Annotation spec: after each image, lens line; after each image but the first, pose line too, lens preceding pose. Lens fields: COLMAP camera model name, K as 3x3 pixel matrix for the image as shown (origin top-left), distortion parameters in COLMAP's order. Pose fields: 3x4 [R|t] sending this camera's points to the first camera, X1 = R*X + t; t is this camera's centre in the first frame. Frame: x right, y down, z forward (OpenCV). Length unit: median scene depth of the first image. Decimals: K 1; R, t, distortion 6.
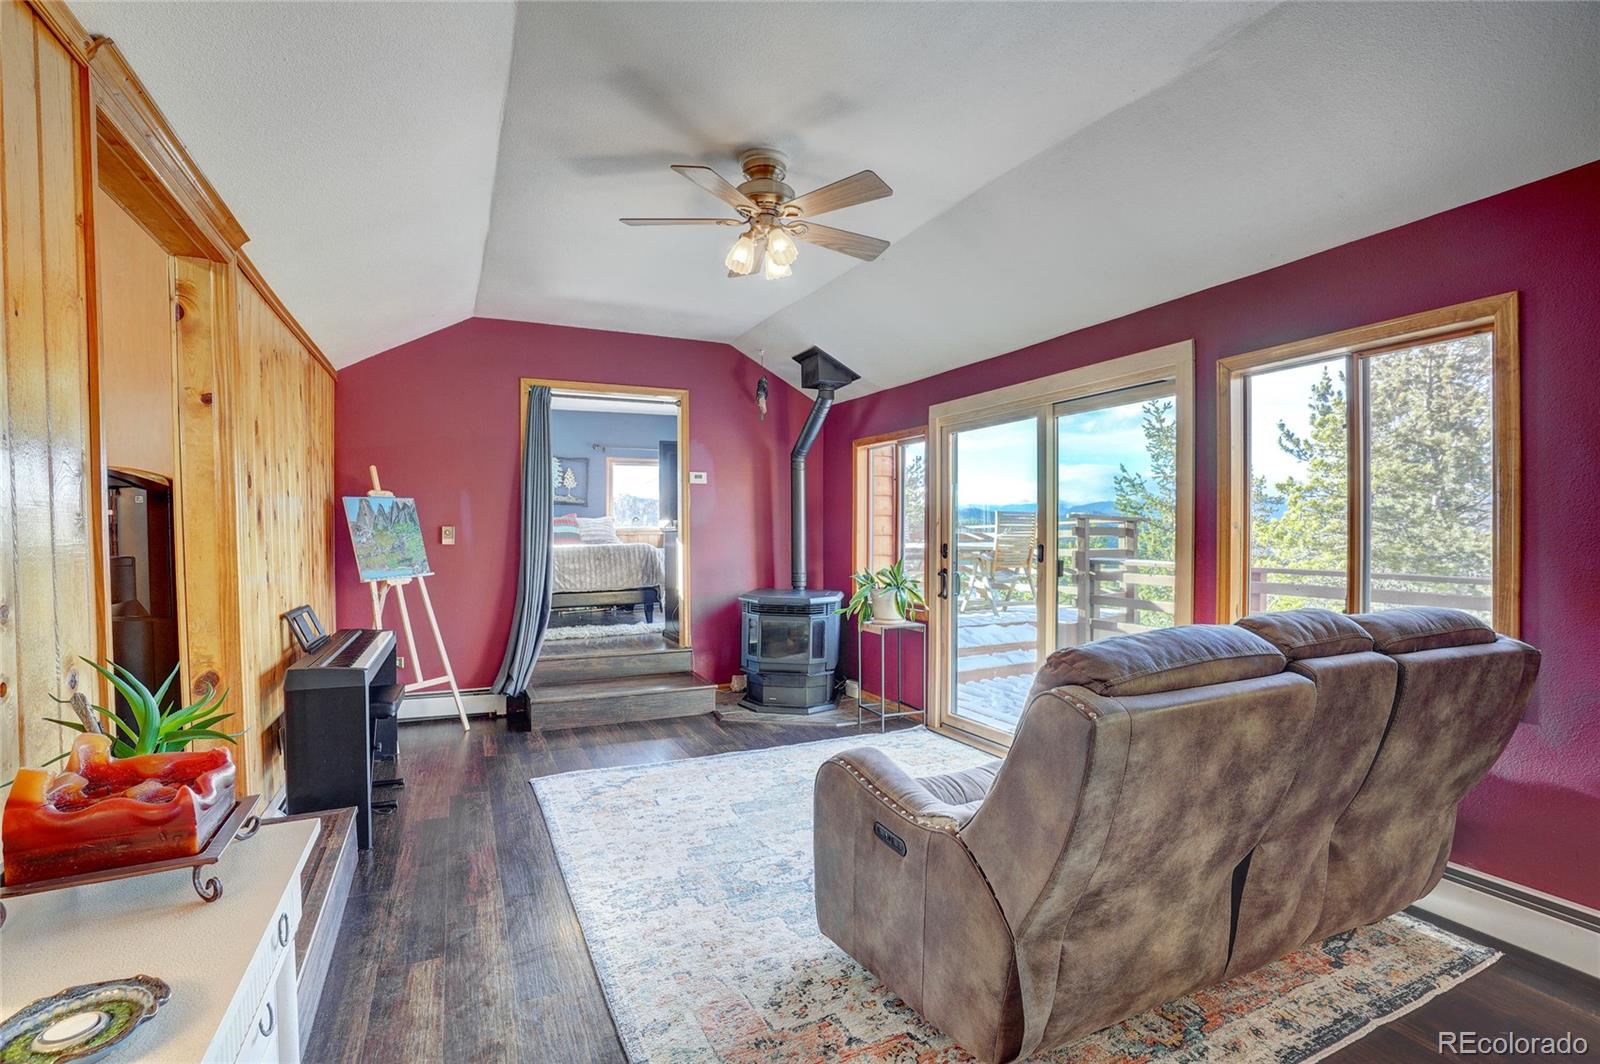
lens RADIAL K [[744.5, 0, 796.3], [0, 744.5, 530.6], [0, 0, 1]] dist [-0.057610, 0.017821]
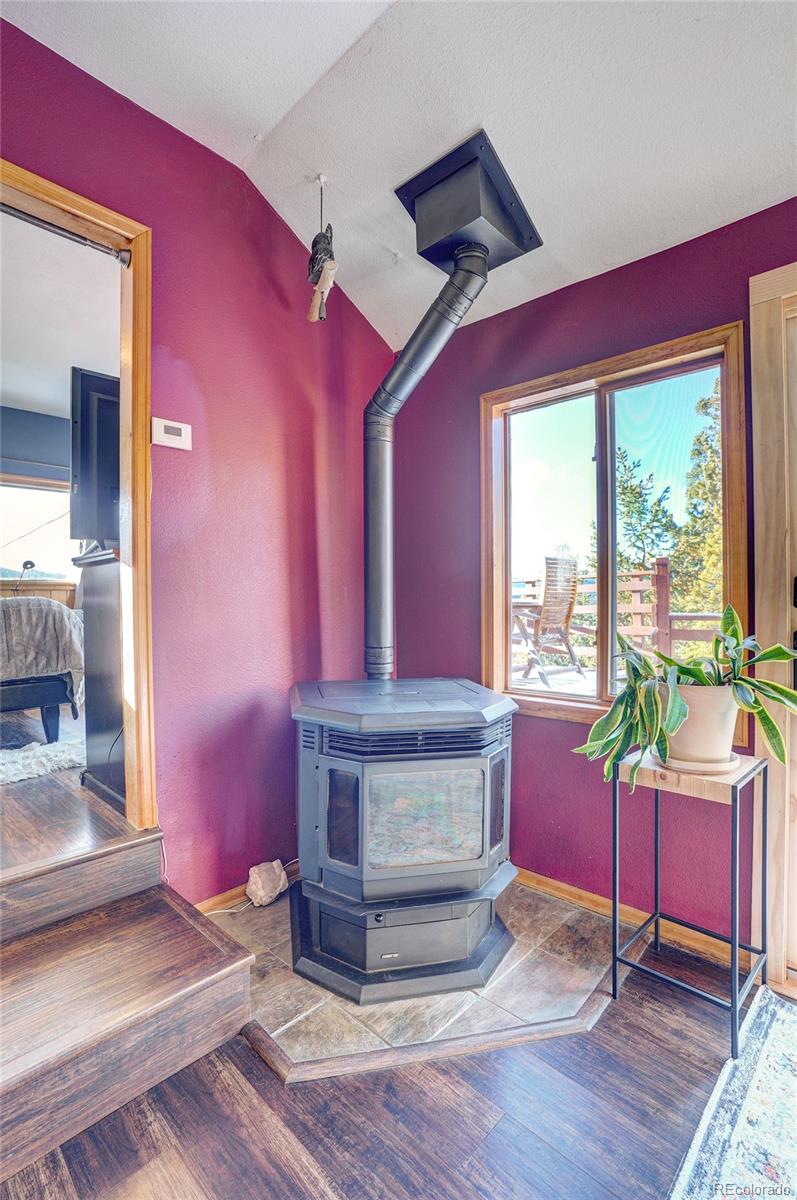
lens RADIAL K [[558.4, 0, 400.5], [0, 558.4, 605.9], [0, 0, 1]] dist [-0.057610, 0.017821]
pose [[0.935170, -0.005869, 0.354151, -0.121386], [0.002688, 0.999952, 0.009474, 0.026099], [-0.354190, -0.007908, 0.935140, 0.649574]]
